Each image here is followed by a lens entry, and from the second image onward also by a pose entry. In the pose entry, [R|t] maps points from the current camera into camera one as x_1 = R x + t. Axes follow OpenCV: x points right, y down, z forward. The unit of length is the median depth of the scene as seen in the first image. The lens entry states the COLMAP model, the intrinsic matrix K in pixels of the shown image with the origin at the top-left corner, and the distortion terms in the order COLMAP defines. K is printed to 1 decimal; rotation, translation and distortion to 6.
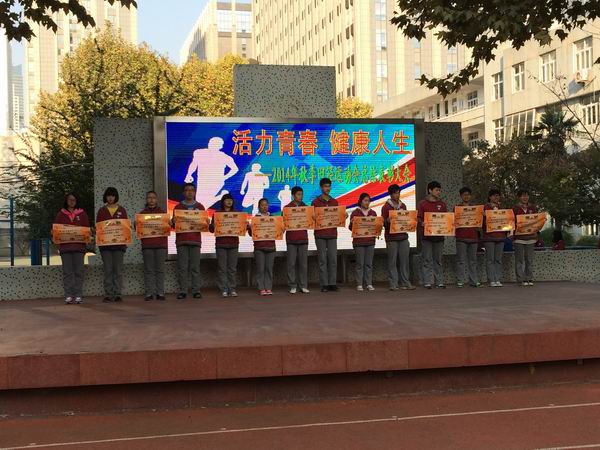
lens RADIAL K [[856.3, 0, 303.4], [0, 856.3, 231.0], [0, 0, 1]] dist [0.143017, 0.000000]
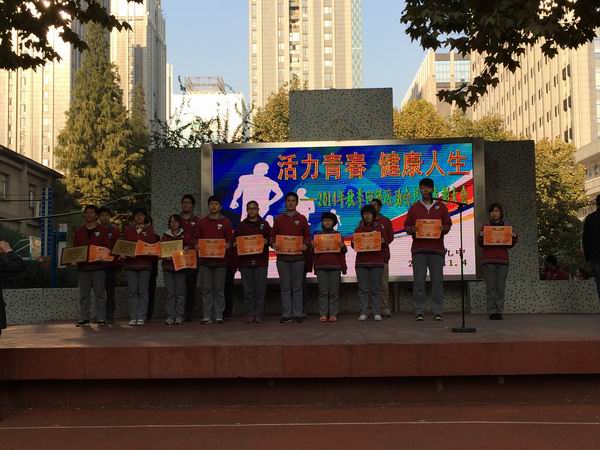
lens RADIAL K [[856.3, 0, 305.4], [0, 856.3, 227.9], [0, 0, 1]] dist [0.143017, 0.000000]
pose [[0.960072, -0.013747, -0.279416, 0.226212], [-0.005469, 0.997679, -0.067876, 0.034509], [0.279701, 0.066694, 0.957768, 0.056672]]
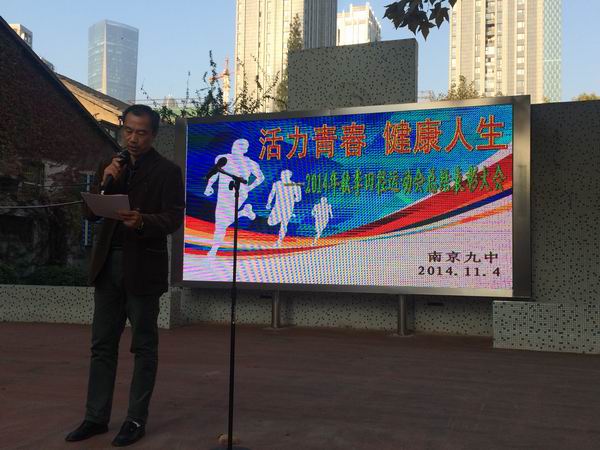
lens RADIAL K [[681.9, 0, 305.2], [0, 681.9, 230.6], [0, 0, 1]] dist [0.089549, 0.000000]
pose [[0.839002, 0.009892, -0.544038, 0.301155], [-0.037396, 0.998519, -0.039516, 0.000732], [0.542841, 0.053499, 0.838130, 0.491492]]
